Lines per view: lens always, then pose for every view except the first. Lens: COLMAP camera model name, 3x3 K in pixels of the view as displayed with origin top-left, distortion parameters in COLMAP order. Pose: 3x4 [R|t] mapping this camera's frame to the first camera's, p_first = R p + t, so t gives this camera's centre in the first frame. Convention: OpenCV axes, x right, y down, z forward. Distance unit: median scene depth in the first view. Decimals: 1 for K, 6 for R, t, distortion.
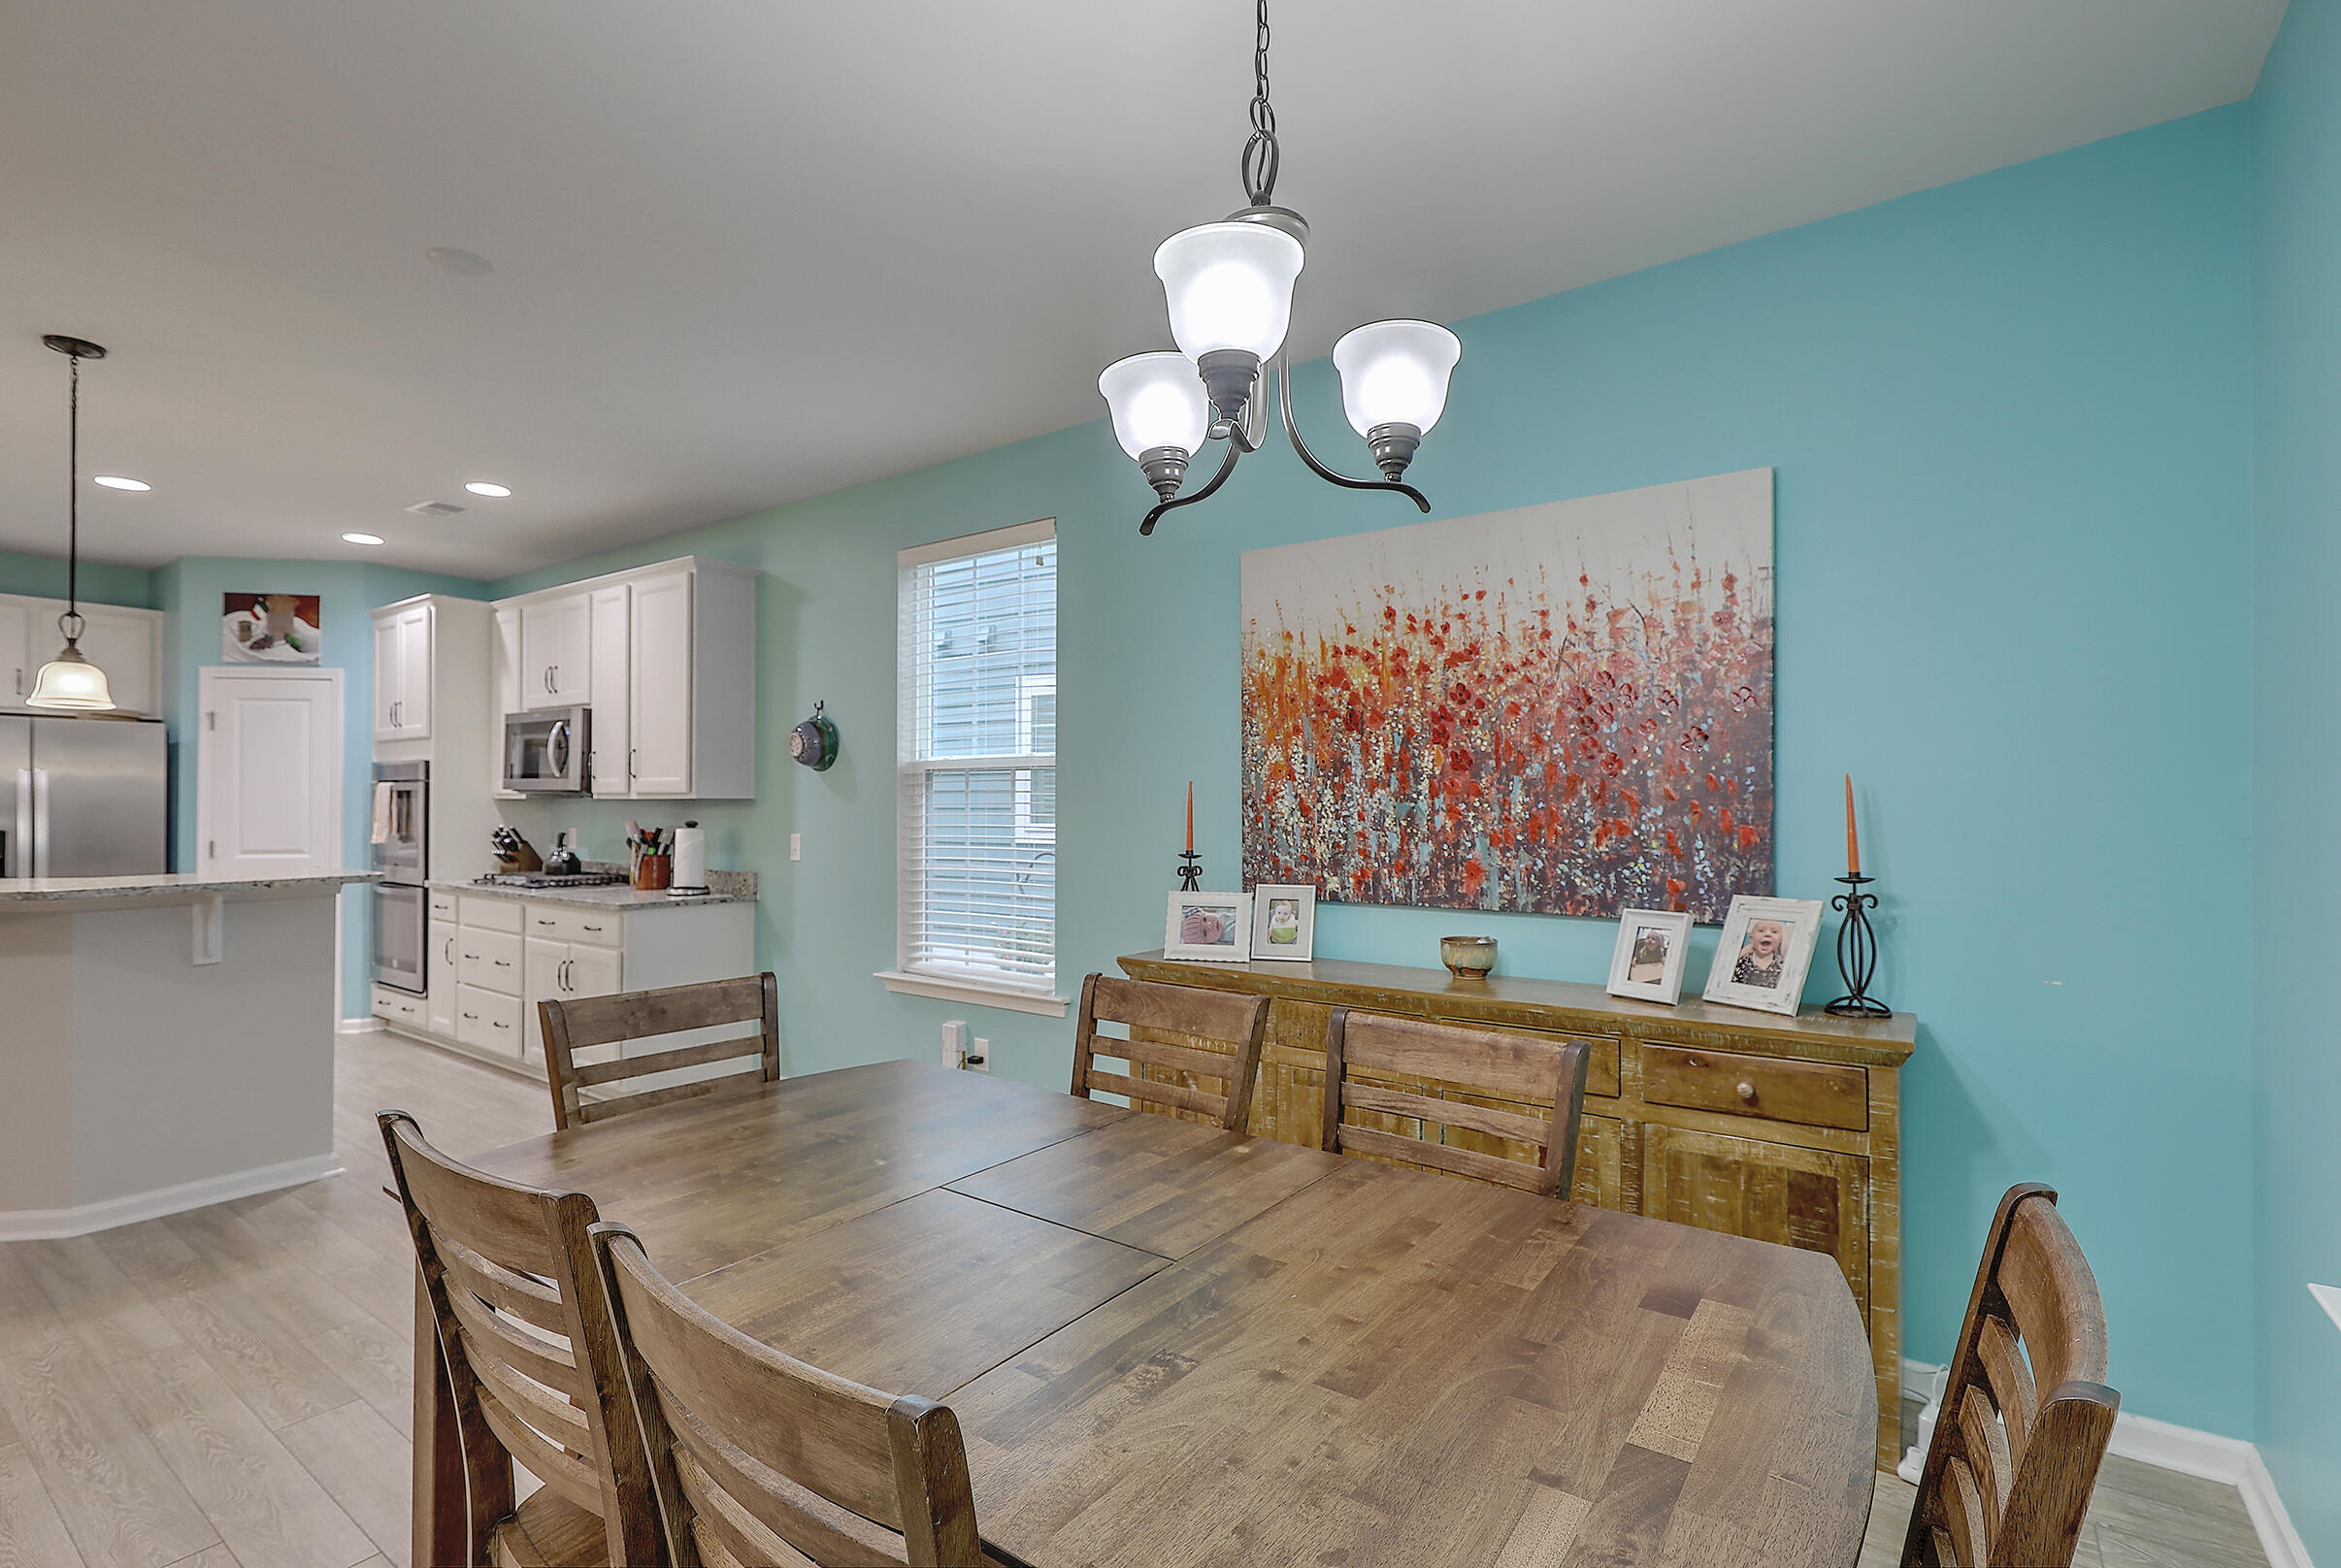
lens RADIAL K [[1048.6, 0, 1168.4], [0, 1048.6, 805.8], [0, 0, 1]] dist [-0.001766, -0.001197]
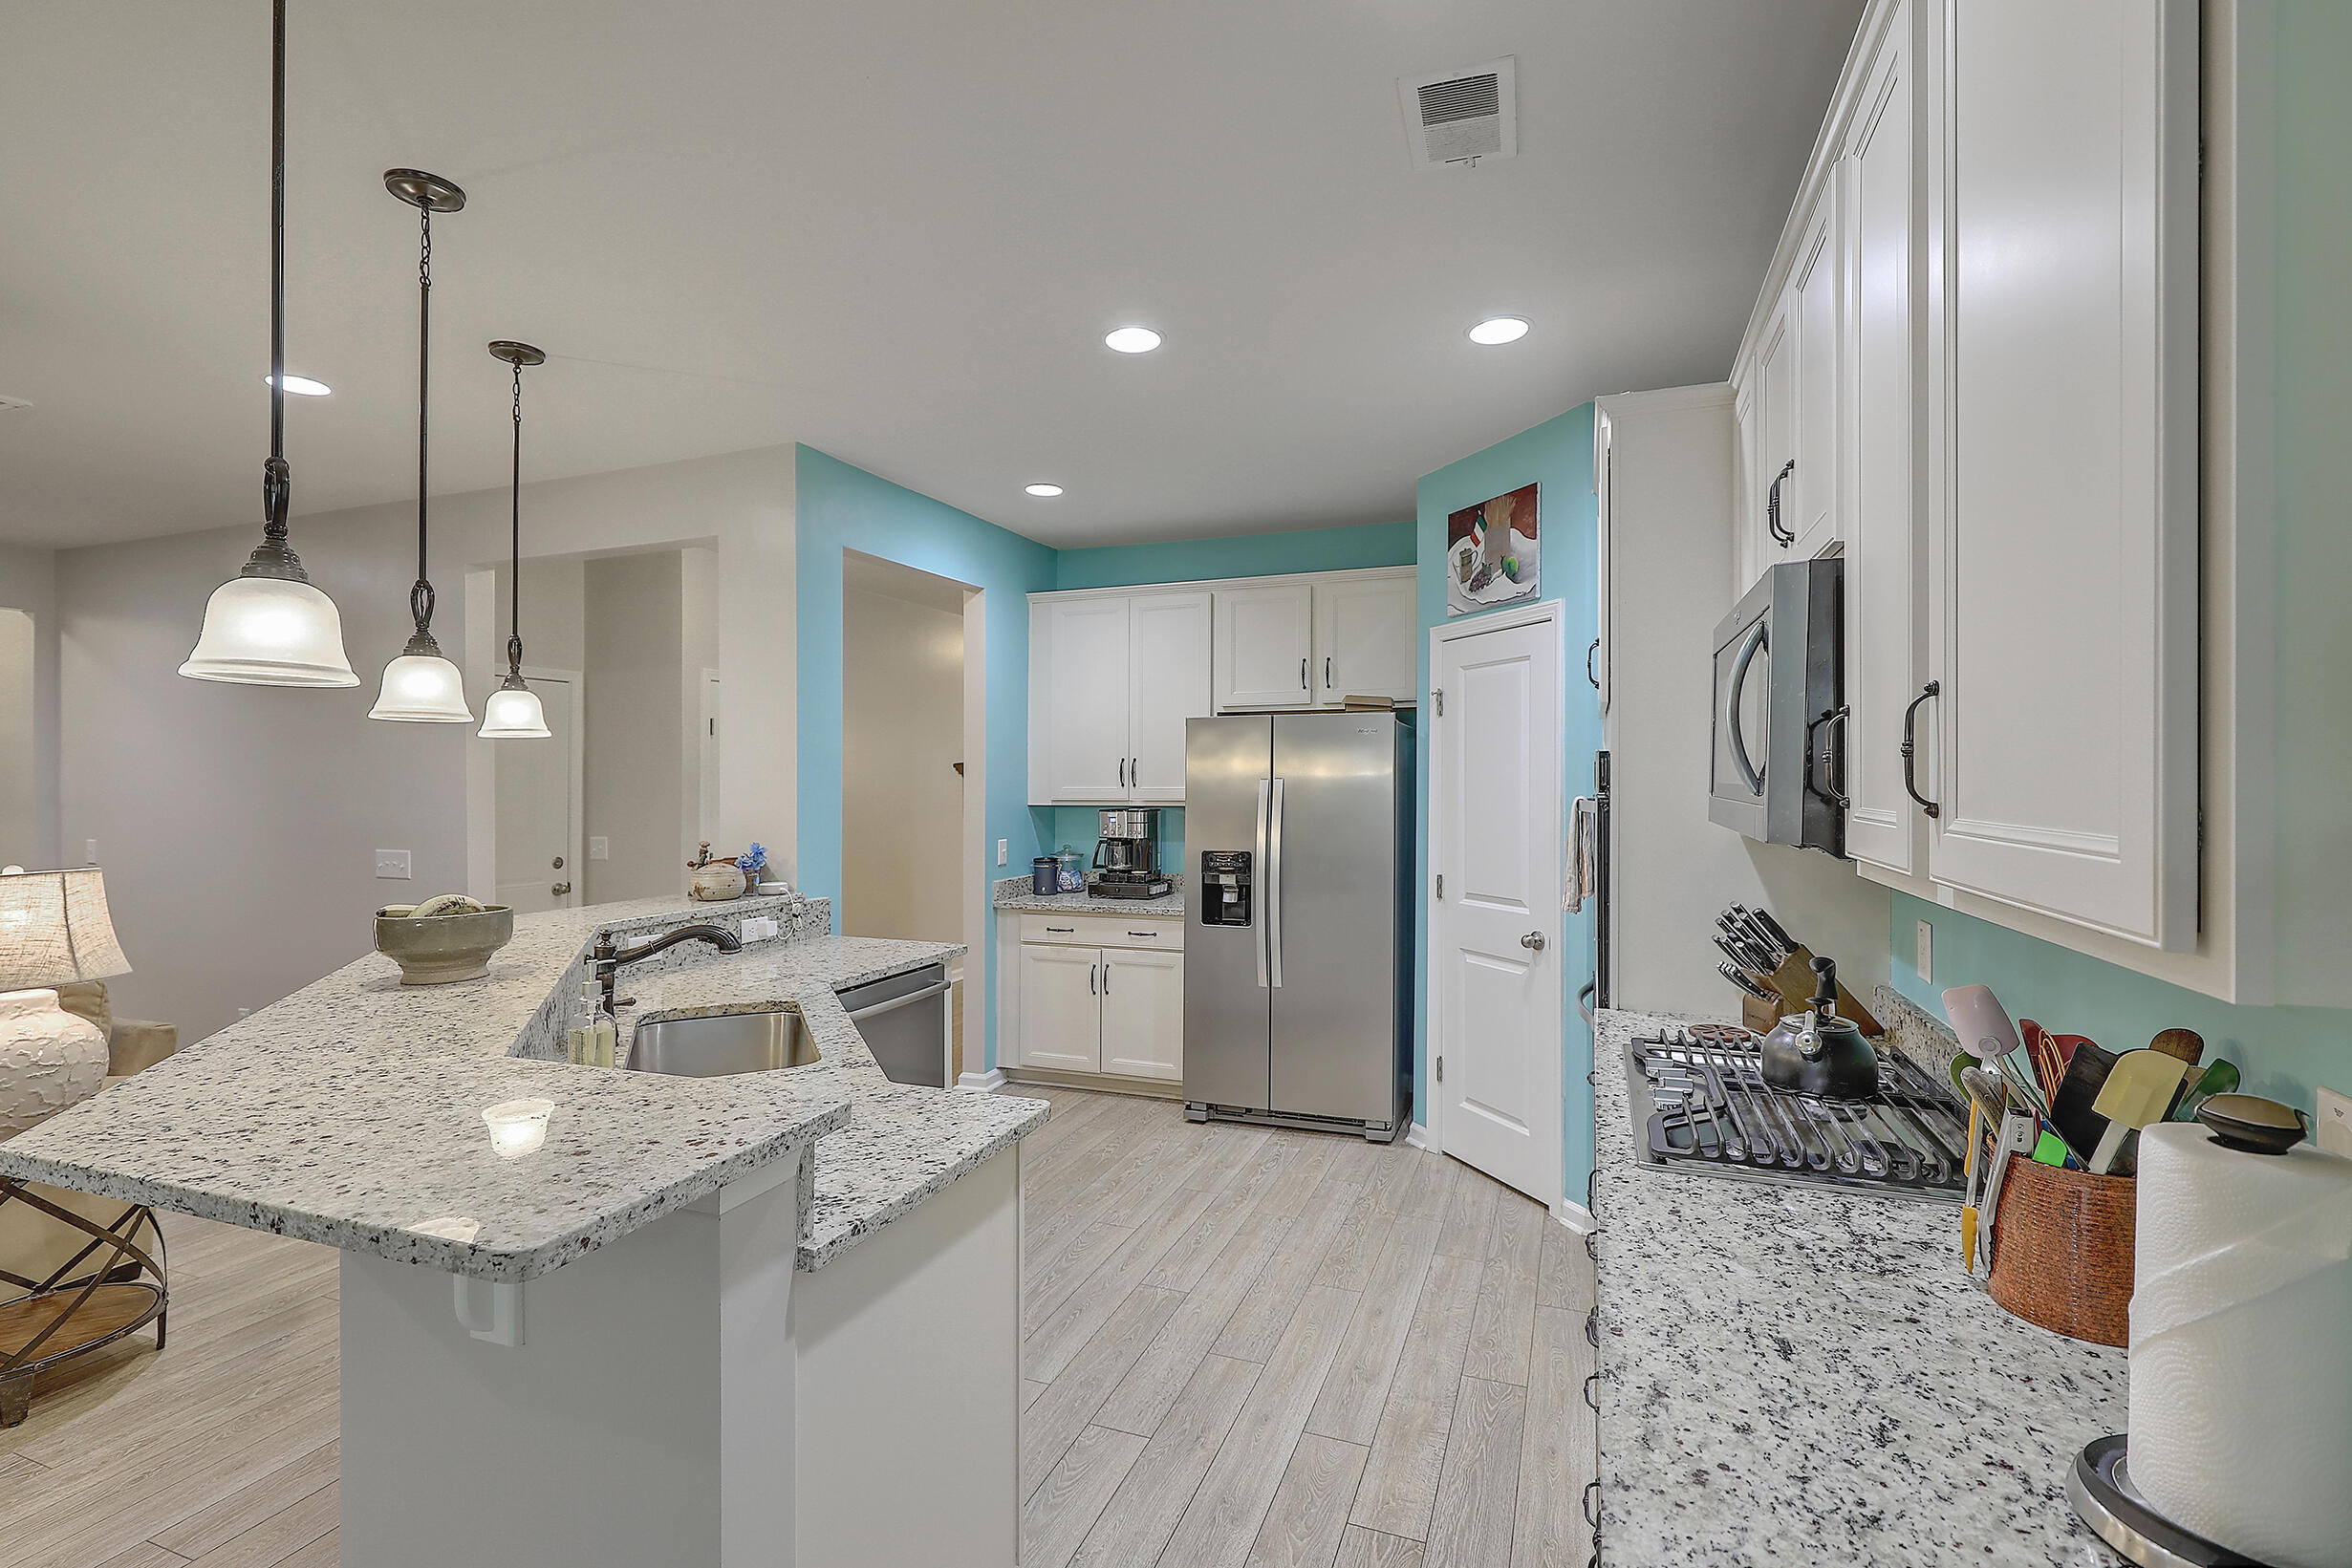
lens RADIAL K [[1053.5, 0, 1192.5], [0, 1053.5, 778.6], [0, 0, 1]] dist [-0.001766, -0.001197]
pose [[0.261375, -0.004893, -0.965225, -0.281347], [-0.001079, 0.999985, -0.005362, -0.027134], [0.965237, 0.002443, 0.261366, 0.662896]]
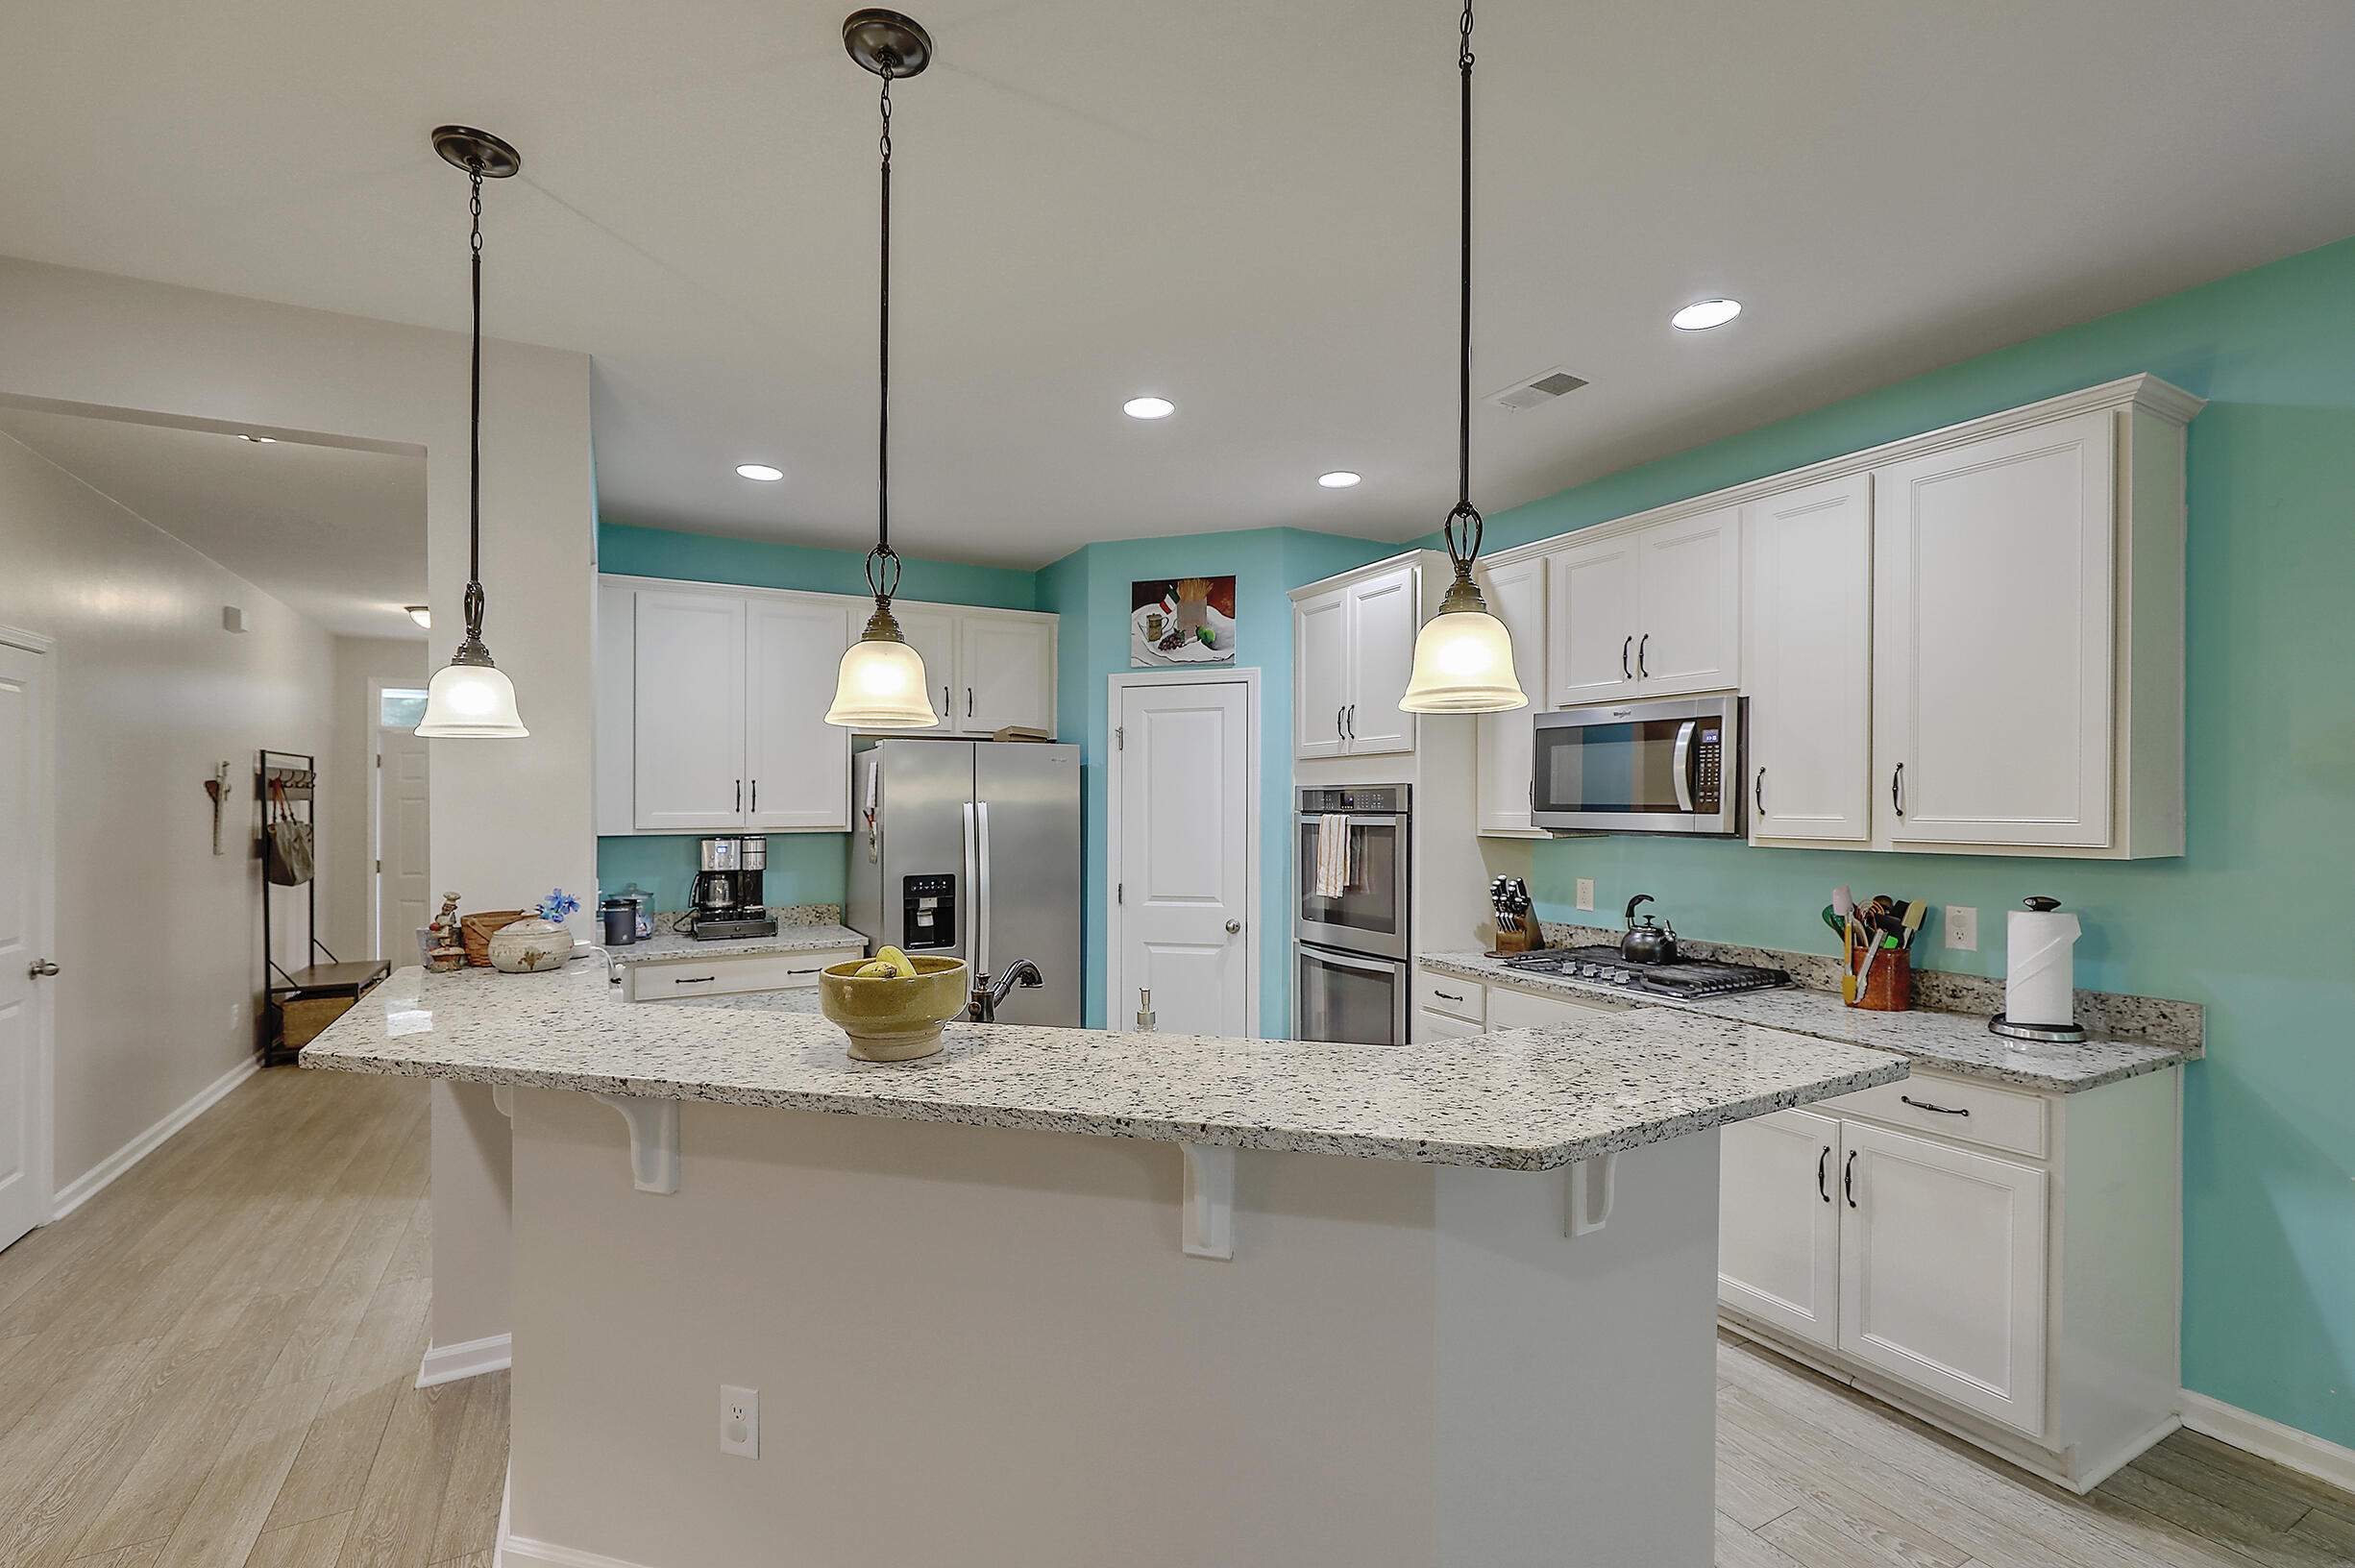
lens RADIAL K [[1055.0, 0, 1197.8], [0, 1055.0, 802.9], [0, 0, 1]] dist [-0.001766, -0.001197]
pose [[0.901374, -0.005749, -0.433003, -0.502180], [0.004016, 0.999980, -0.004915, -0.026455], [0.433023, 0.002691, 0.901379, 0.276665]]
